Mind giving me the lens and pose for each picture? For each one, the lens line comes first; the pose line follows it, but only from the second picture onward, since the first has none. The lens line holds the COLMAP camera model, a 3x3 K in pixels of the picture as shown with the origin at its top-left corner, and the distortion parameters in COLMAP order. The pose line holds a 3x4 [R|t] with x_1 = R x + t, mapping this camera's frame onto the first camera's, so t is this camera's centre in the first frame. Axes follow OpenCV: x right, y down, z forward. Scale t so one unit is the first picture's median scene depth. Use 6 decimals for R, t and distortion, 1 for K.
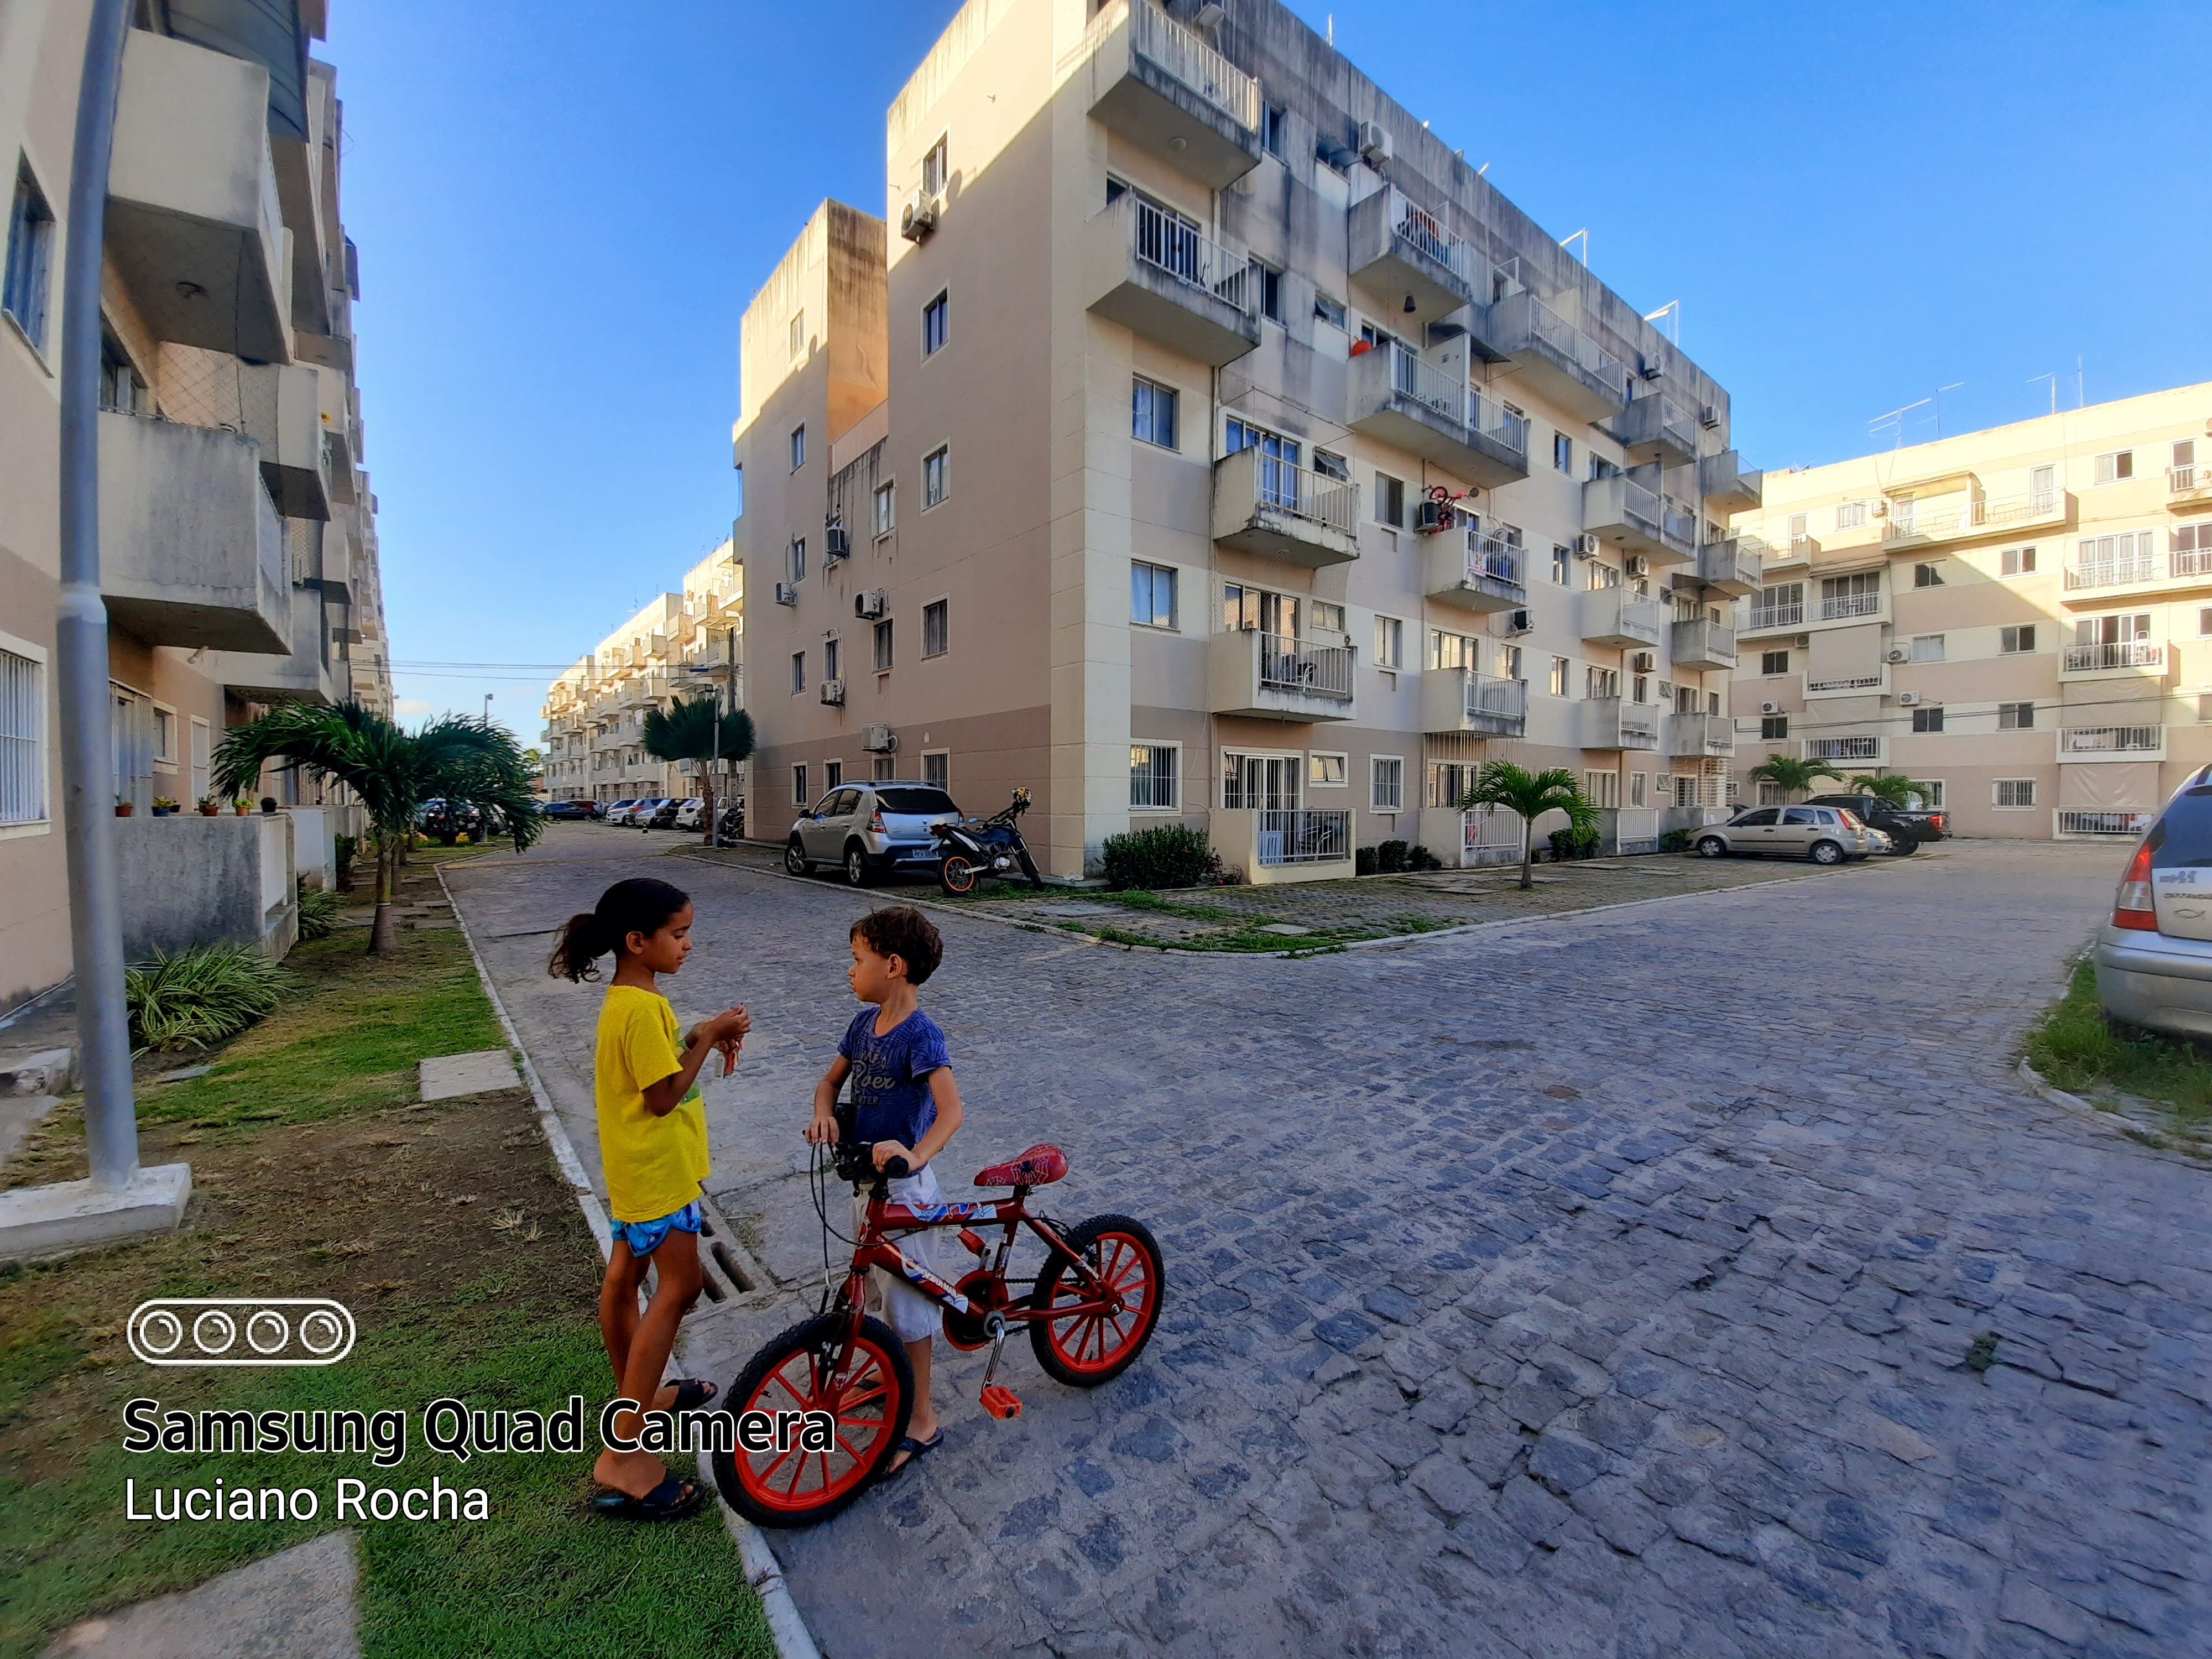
lens RADIAL K [[885.1, 0, 1103.9], [0, 885.1, 831.6], [0, 0, 1]] dist [-0.028392, -0.001175]
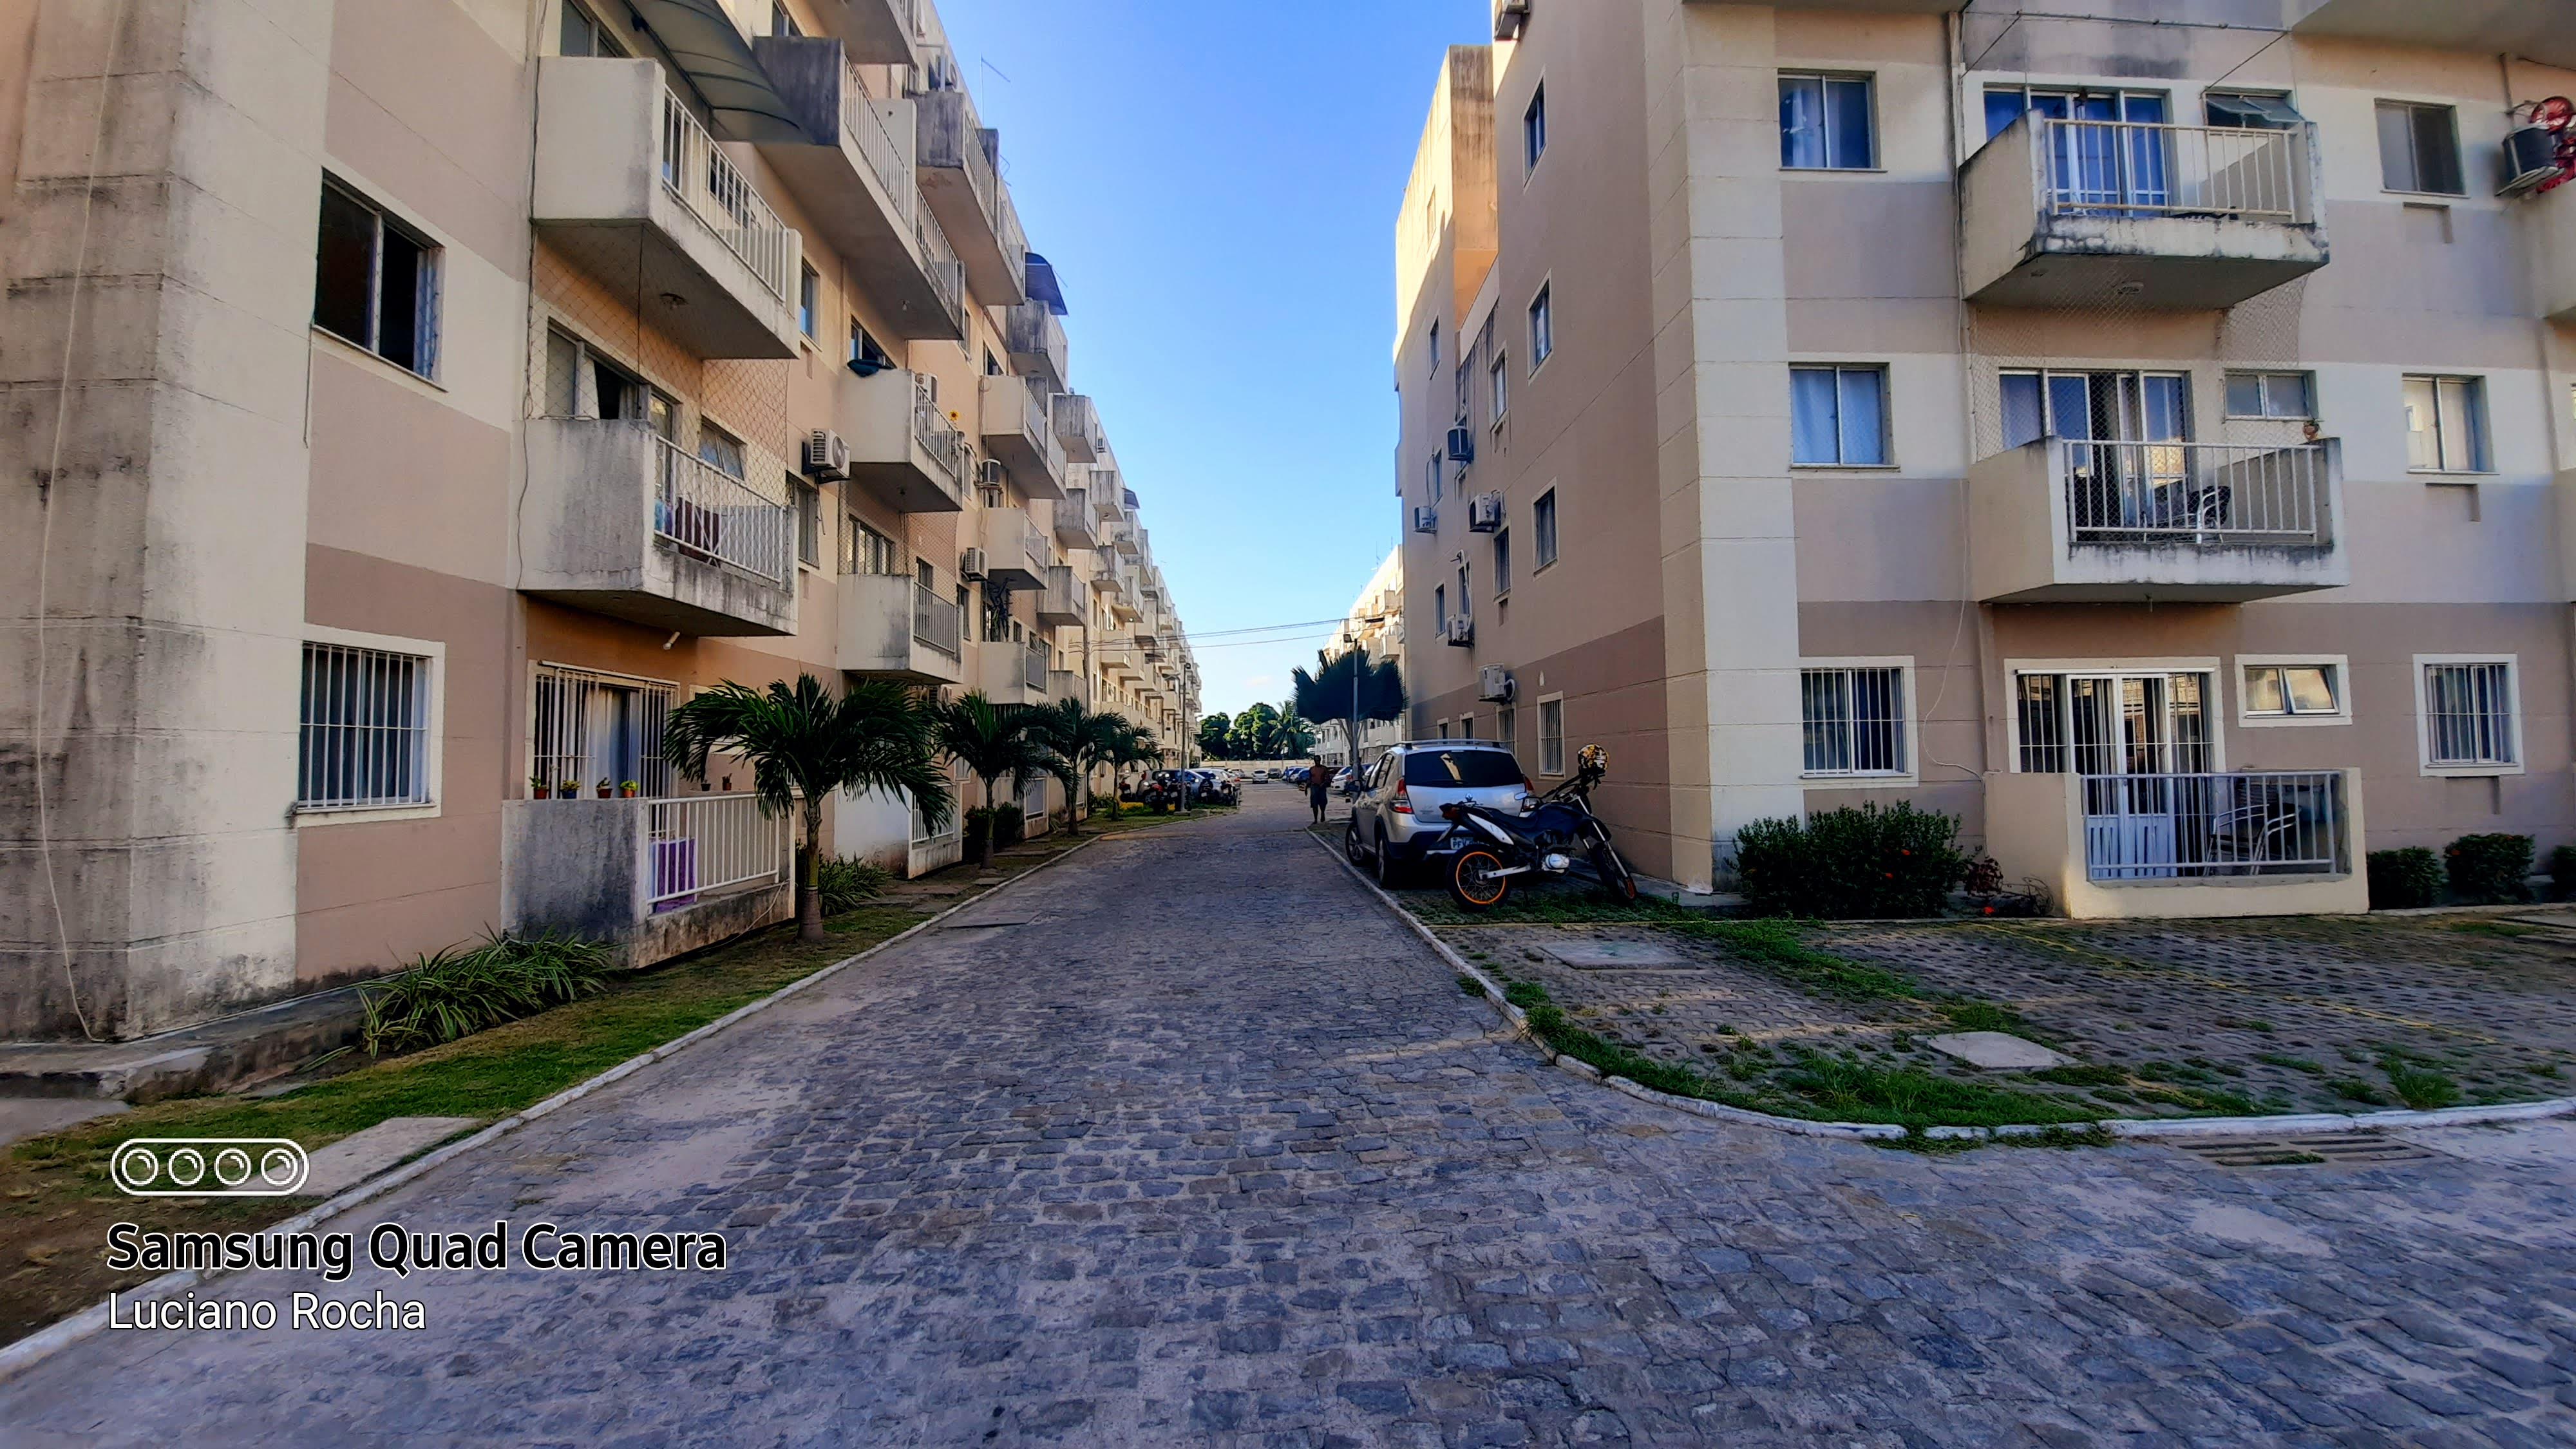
lens RADIAL K [[1021.3, 0, 1280.2], [0, 1021.3, 726.8], [0, 0, 1]] dist [-0.016438, -0.004494]
pose [[0.810185, -0.037242, -0.584991, 0.135800], [-0.003035, 0.997700, -0.067720, -0.010742], [0.586167, 0.056641, 0.808208, 0.228652]]
